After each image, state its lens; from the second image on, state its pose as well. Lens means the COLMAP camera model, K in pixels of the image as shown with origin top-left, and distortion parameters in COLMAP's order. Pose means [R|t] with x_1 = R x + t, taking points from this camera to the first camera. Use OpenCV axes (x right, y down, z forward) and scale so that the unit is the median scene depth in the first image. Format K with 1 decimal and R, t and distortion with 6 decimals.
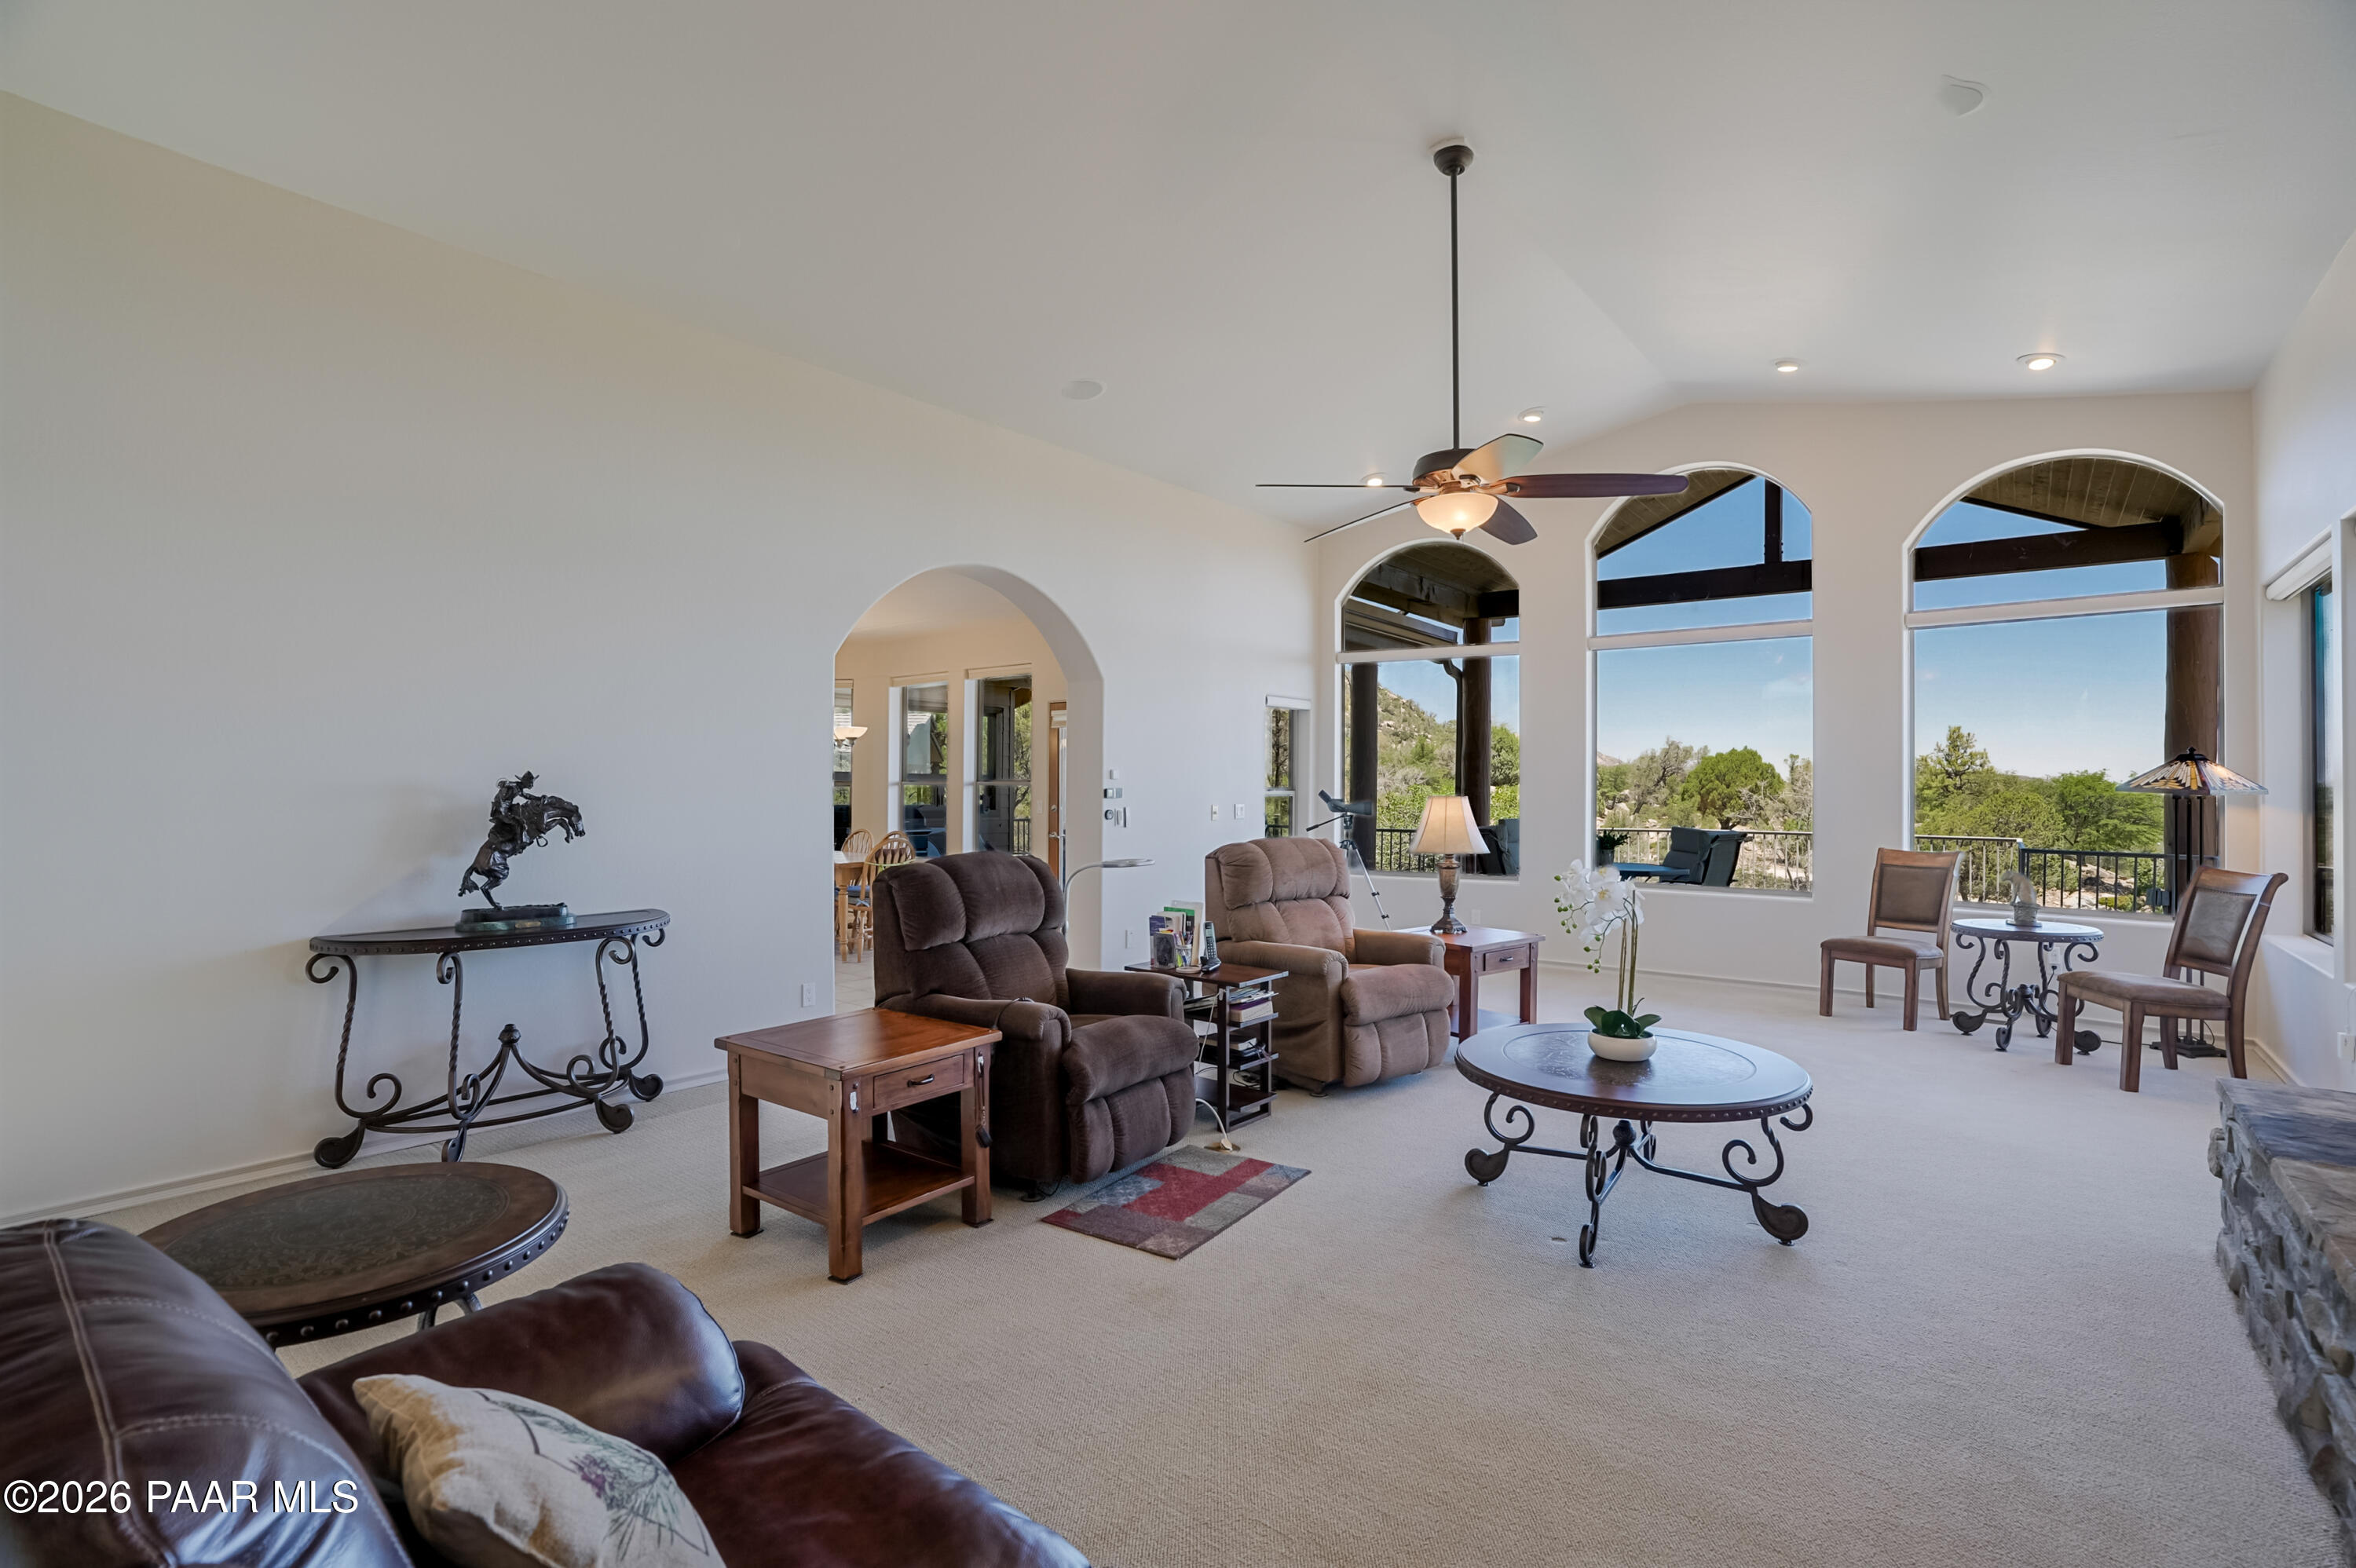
lens RADIAL K [[1100.6, 0, 1178.0], [0, 1100.6, 784.0], [0, 0, 1]] dist [-0.035272, 0.000509]
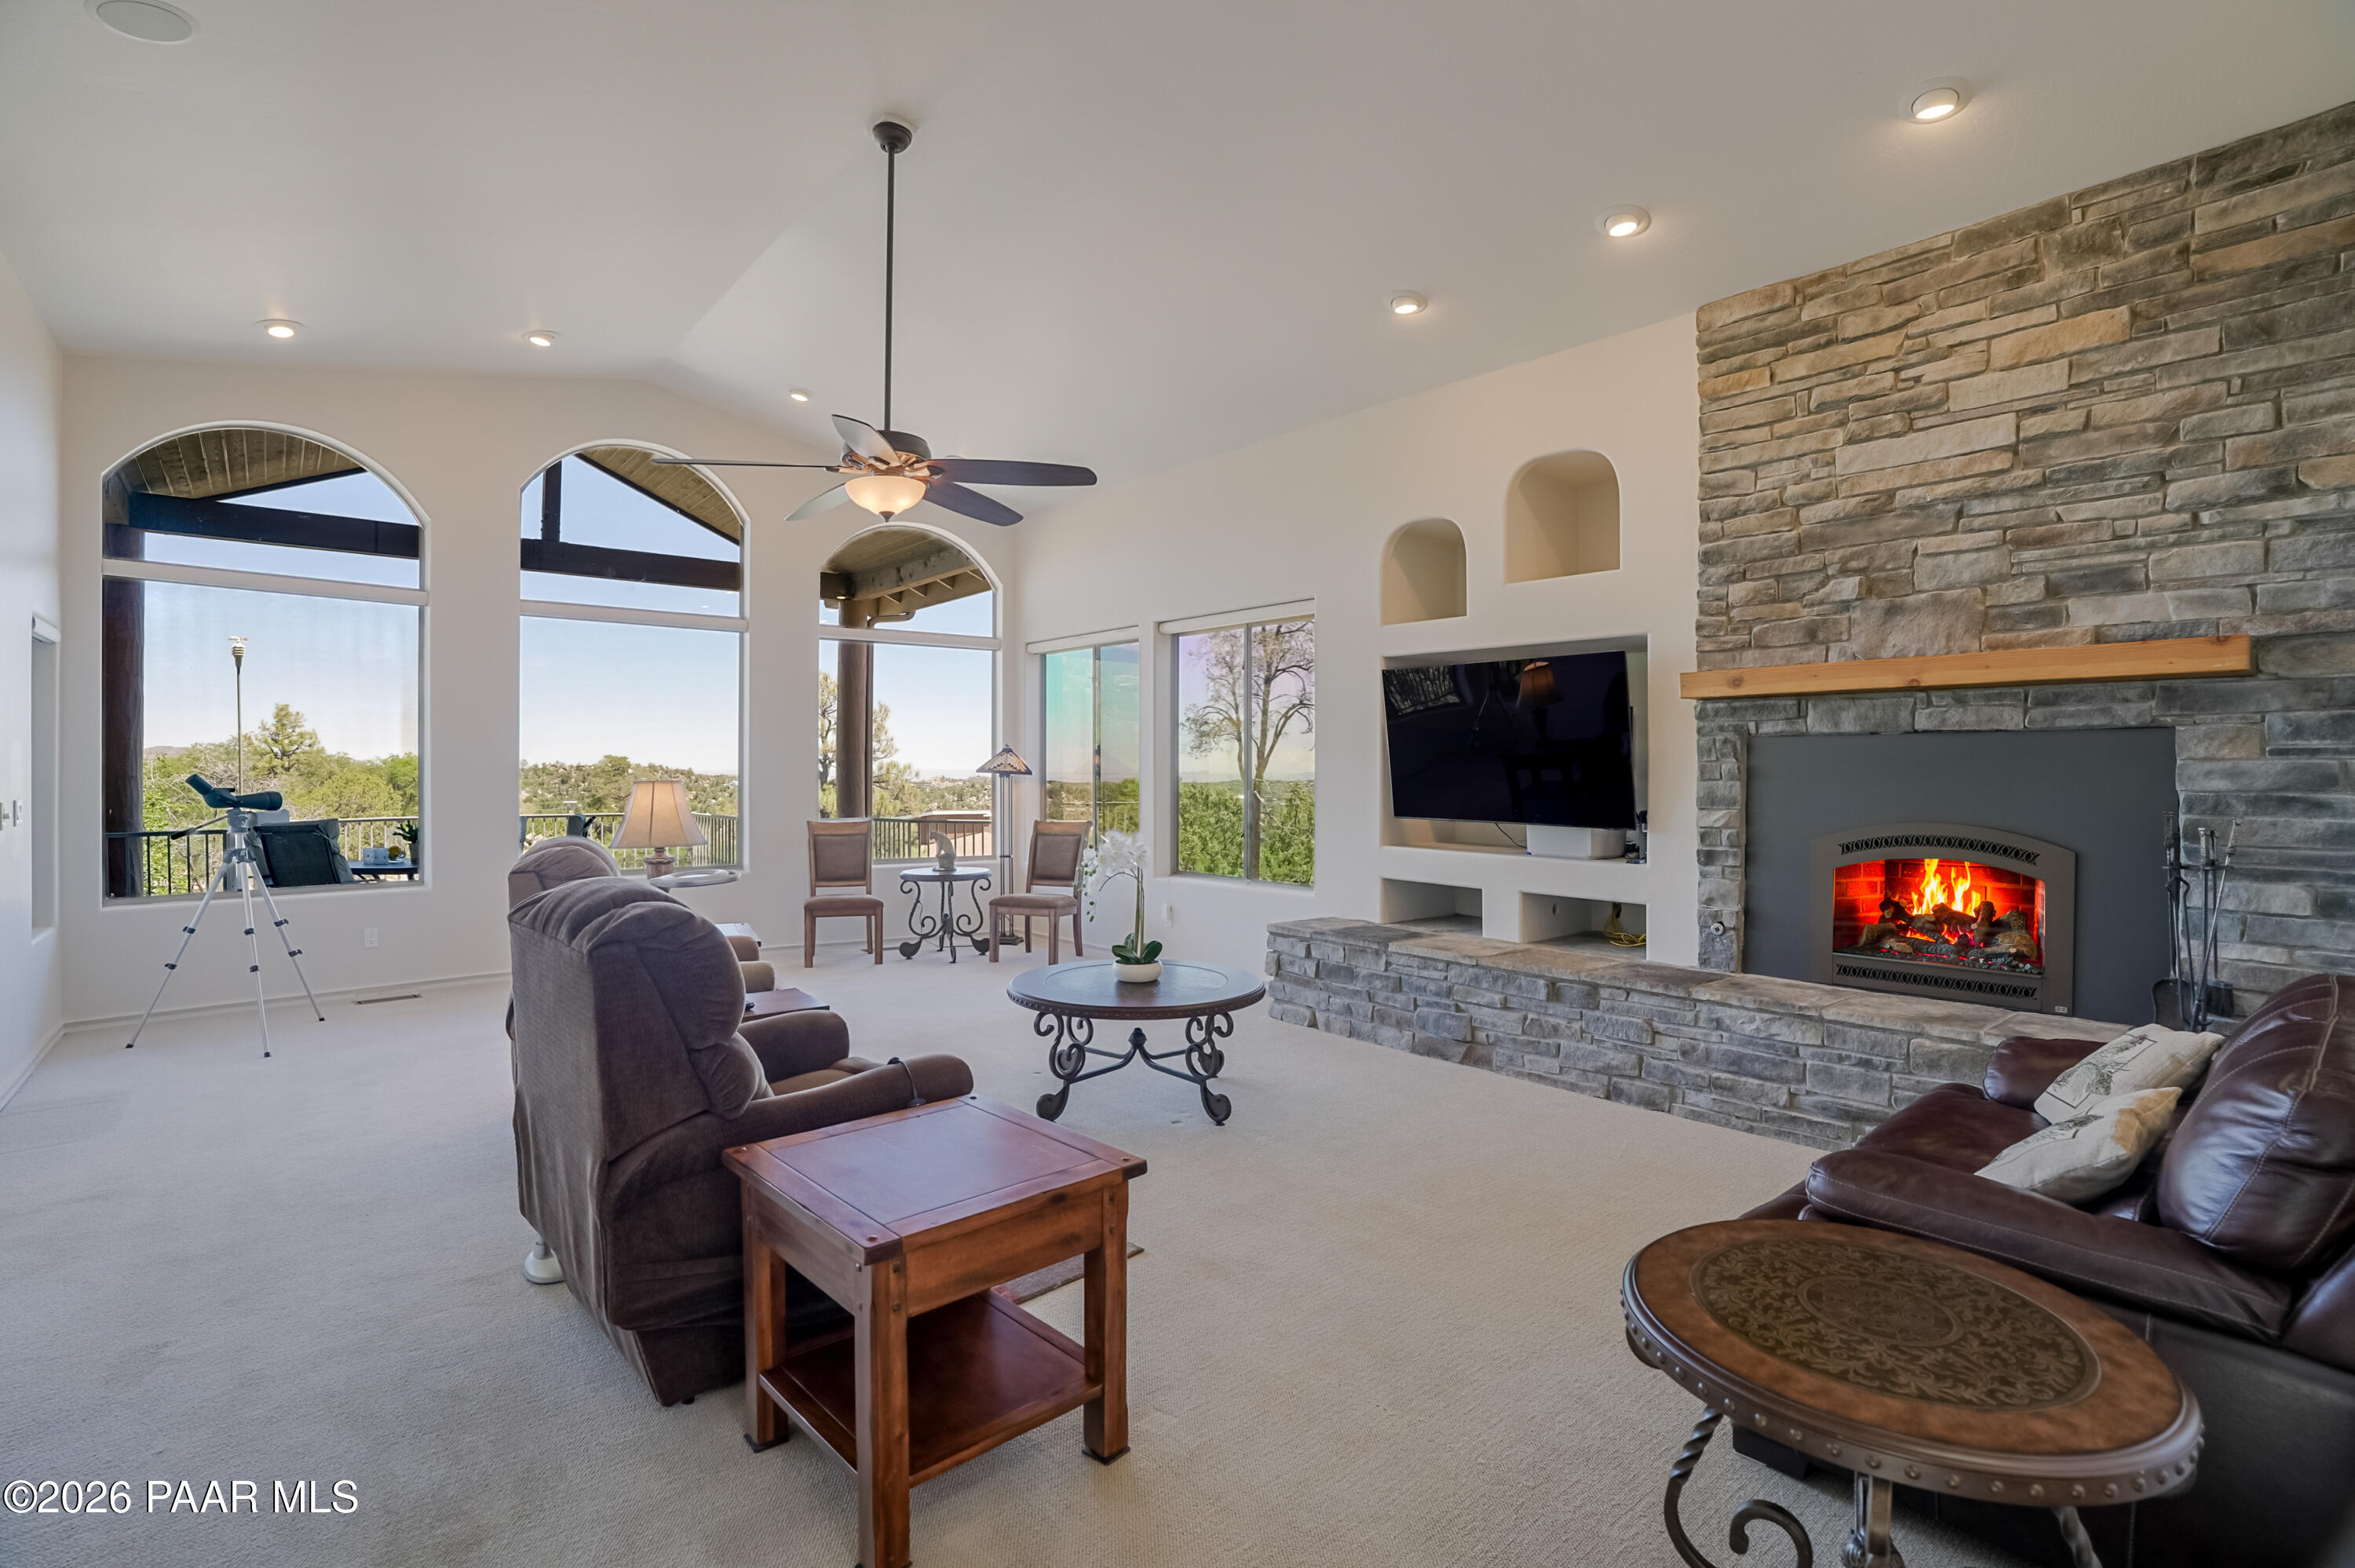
lens RADIAL K [[1091.0, 0, 1186.0], [0, 1091.0, 785.9], [0, 0, 1]] dist [-0.036015, 0.000048]
pose [[0.198062, -0.011765, 0.980119, -0.505467], [-0.007729, 0.999878, 0.013564, 0.000948], [-0.980159, -0.010261, 0.197947, 0.409438]]
